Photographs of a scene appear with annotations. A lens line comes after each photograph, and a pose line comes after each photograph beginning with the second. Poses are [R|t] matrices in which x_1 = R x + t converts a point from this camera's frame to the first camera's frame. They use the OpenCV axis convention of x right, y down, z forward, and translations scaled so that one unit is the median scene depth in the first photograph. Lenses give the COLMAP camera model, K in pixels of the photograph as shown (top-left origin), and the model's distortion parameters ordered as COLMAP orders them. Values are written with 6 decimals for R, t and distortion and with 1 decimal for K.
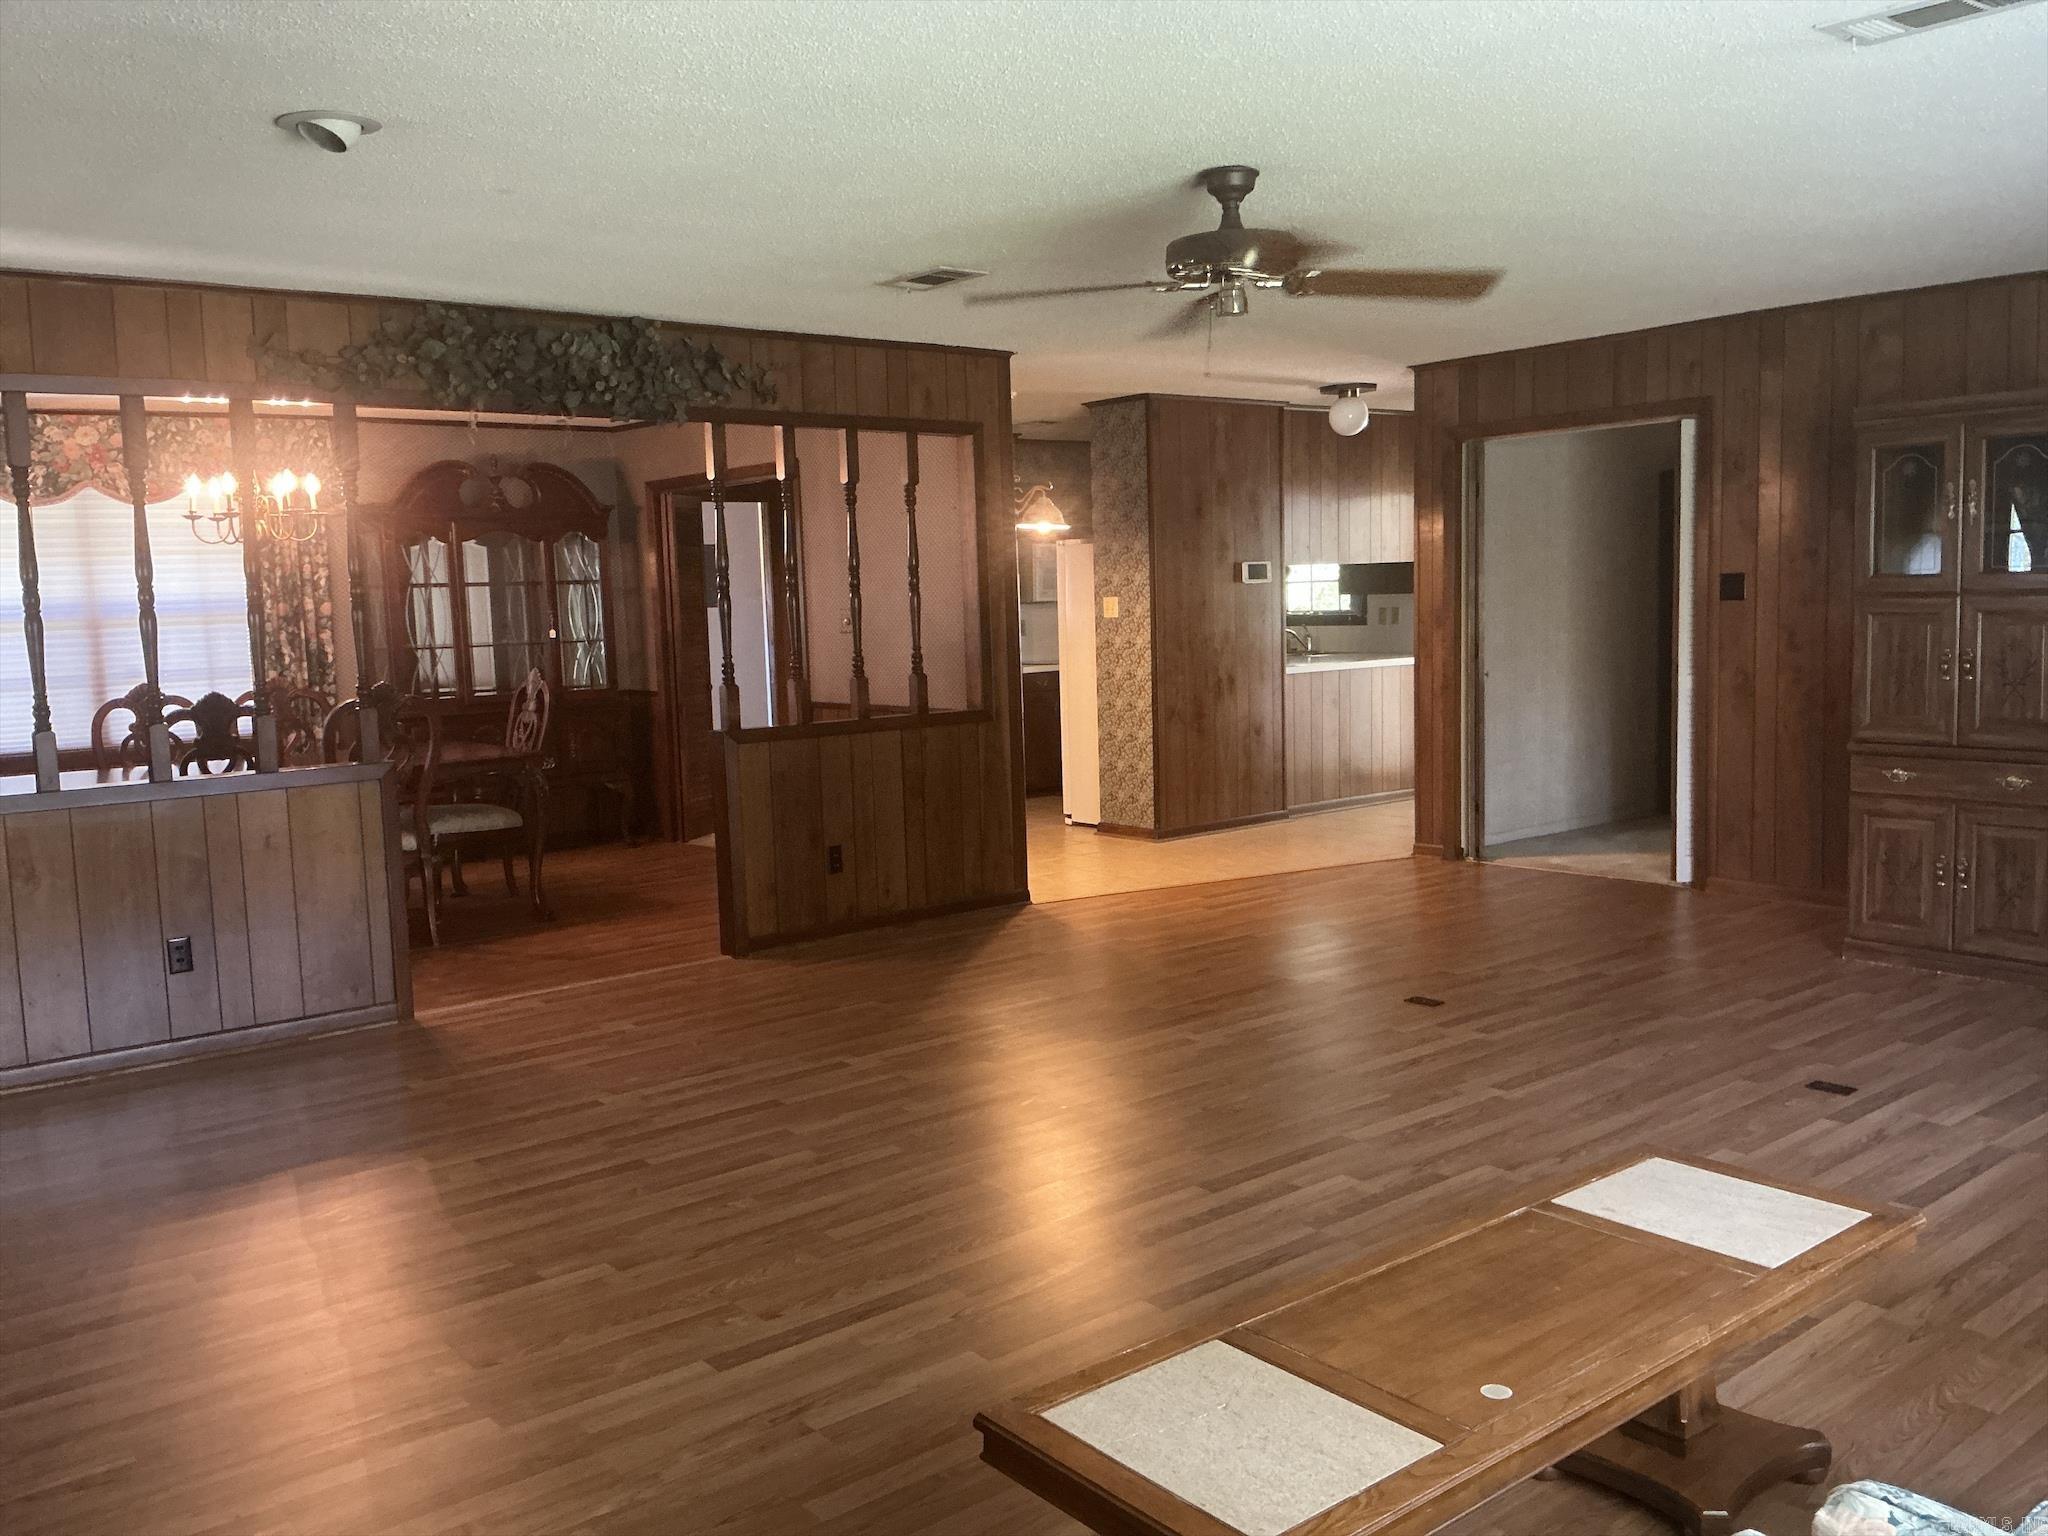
lens RADIAL K [[1691.3, 0, 1015.9], [0, 1691.3, 777.2], [0, 0, 1]] dist [0.147634, -0.299031]
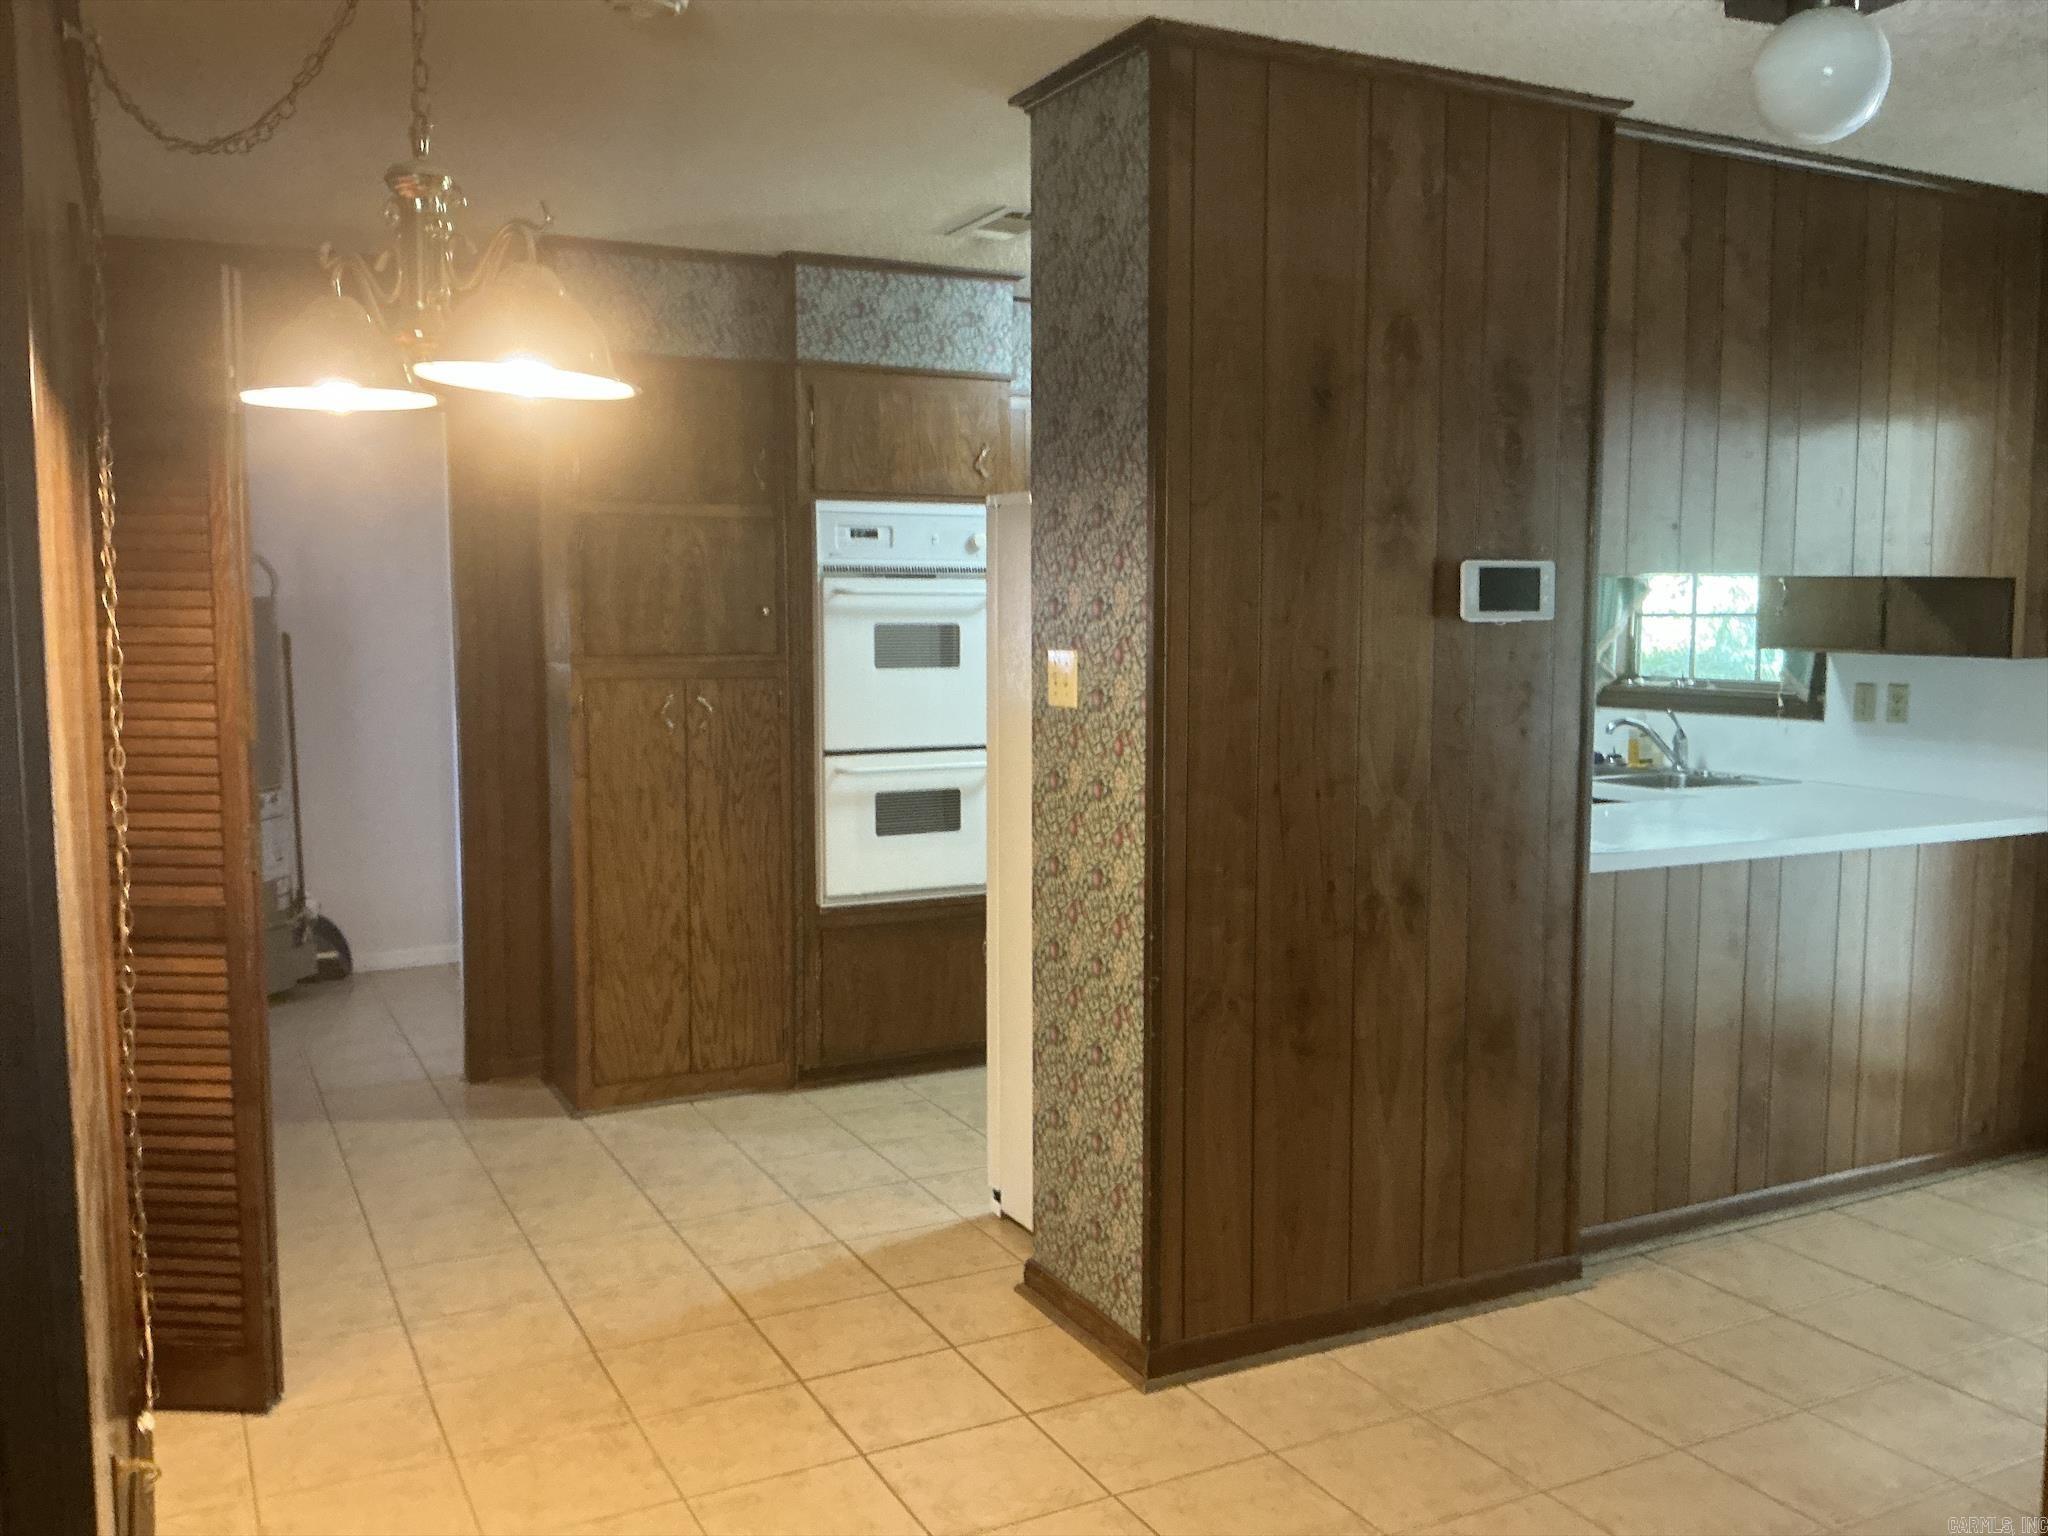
lens RADIAL K [[1691.3, 0, 1015.9], [0, 1691.3, 777.2], [0, 0, 1]] dist [0.147634, -0.299031]
pose [[0.976258, 0.049065, -0.210980, 0.120991], [-0.050247, 0.998737, -0.000241, -0.078393], [0.210702, 0.010836, 0.977490, 0.646399]]
